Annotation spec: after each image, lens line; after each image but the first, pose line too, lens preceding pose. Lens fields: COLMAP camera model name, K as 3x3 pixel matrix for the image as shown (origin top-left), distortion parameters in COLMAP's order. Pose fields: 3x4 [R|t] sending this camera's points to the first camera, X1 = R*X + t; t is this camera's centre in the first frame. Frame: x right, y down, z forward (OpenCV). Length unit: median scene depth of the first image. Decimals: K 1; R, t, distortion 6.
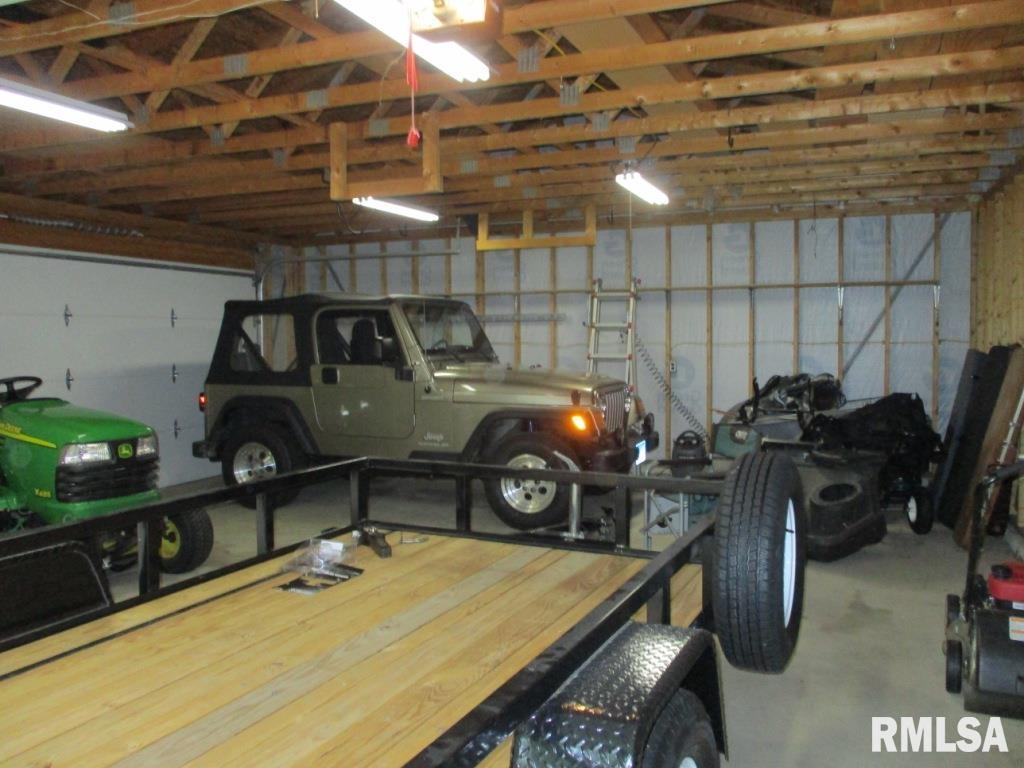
lens RADIAL K [[858.8, 0, 530.8], [0, 858.8, 385.7], [0, 0, 1]] dist [-0.029063, 0.012170]
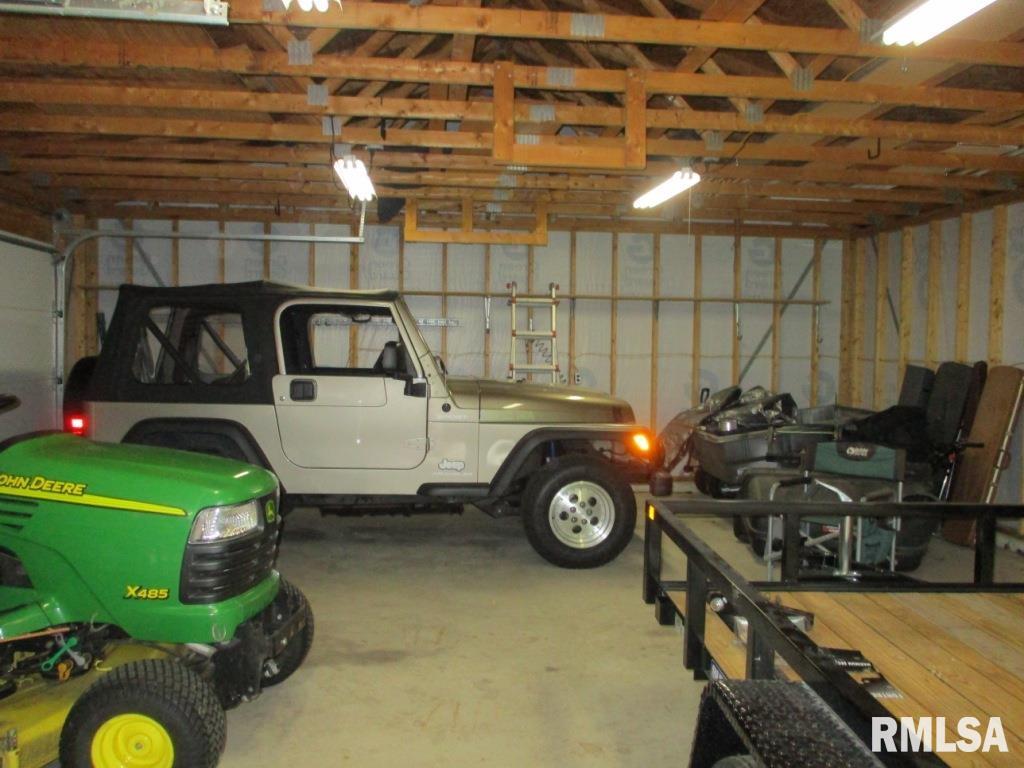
lens RADIAL K [[858.8, 0, 511.3], [0, 858.8, 383.7], [0, 0, 1]] dist [-0.029063, 0.012170]
pose [[0.887568, 0.000694, 0.460676, -0.369588], [0.002495, 0.999977, -0.006313, -0.010855], [-0.460670, 0.006752, 0.887546, 0.200687]]
